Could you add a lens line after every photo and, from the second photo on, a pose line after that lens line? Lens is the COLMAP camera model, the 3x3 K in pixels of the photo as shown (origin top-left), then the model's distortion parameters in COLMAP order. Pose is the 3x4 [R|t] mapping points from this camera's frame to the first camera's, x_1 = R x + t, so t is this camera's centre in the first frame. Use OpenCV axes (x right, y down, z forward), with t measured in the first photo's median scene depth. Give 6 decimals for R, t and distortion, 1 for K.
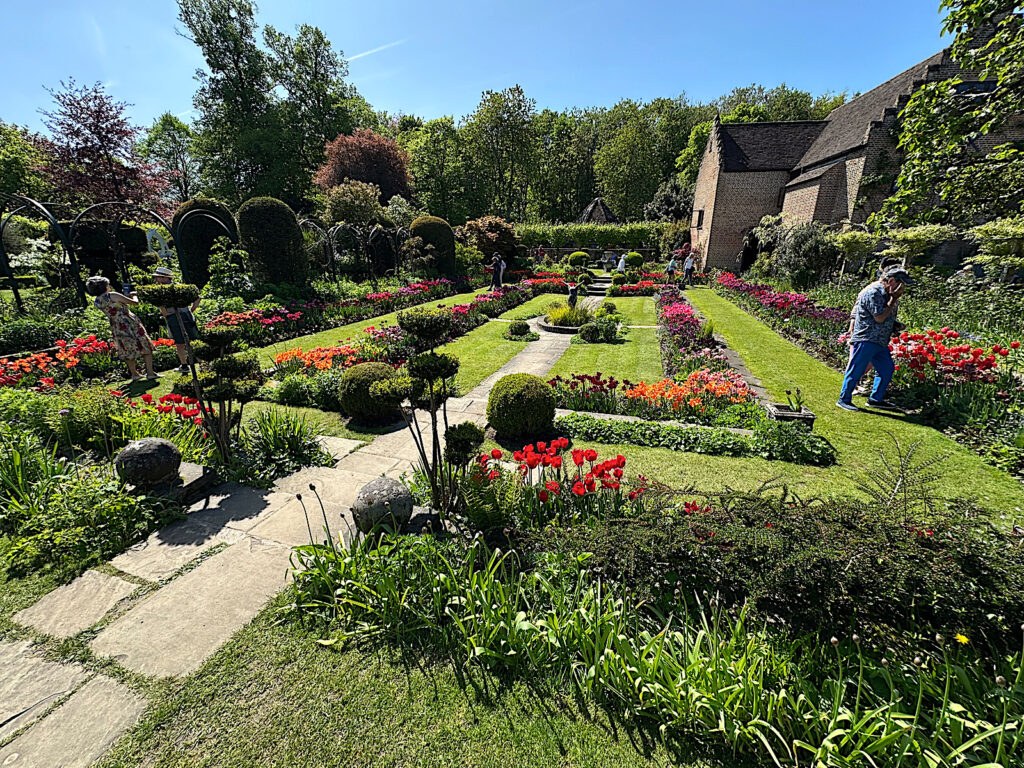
lens RADIAL K [[411.1, 0, 512.5], [0, 411.1, 389.7], [0, 0, 1]] dist [0.011744, 0.000208]
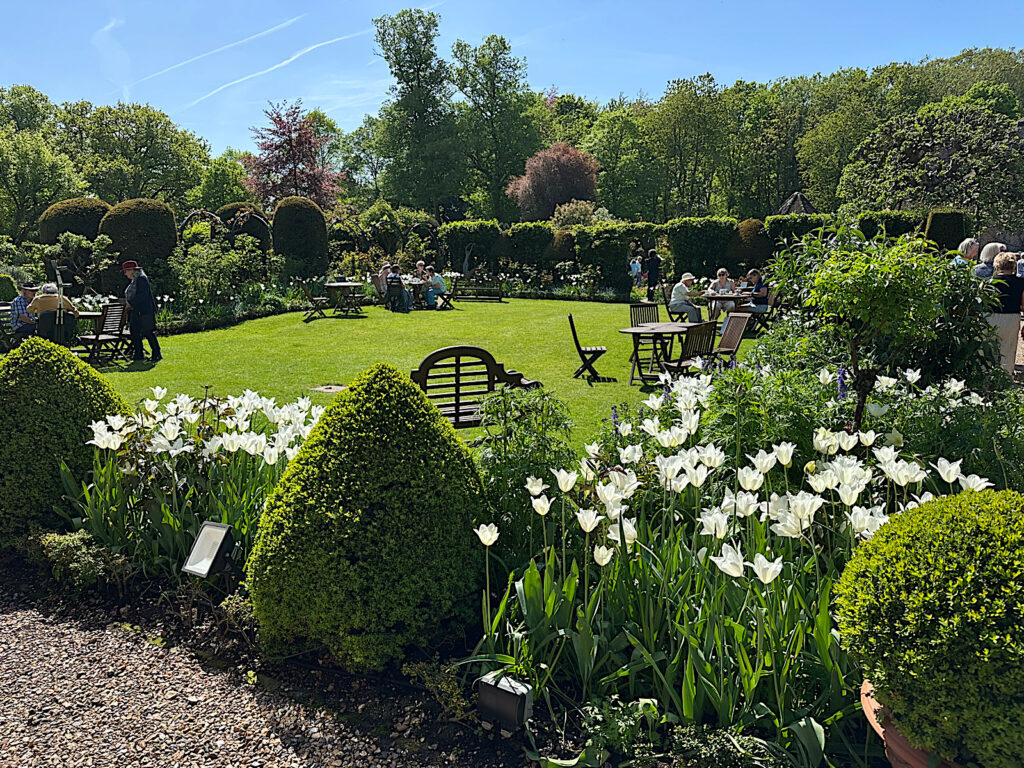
lens RADIAL K [[716.9, 0, 510.5], [0, 716.9, 383.1], [0, 0, 1]] dist [0.017444, -0.006412]
pose [[0.974753, 0.041167, -0.219458, -0.030404], [-0.072177, 0.988184, -0.135216, 0.159439], [0.211299, 0.147642, 0.966206, -0.468466]]
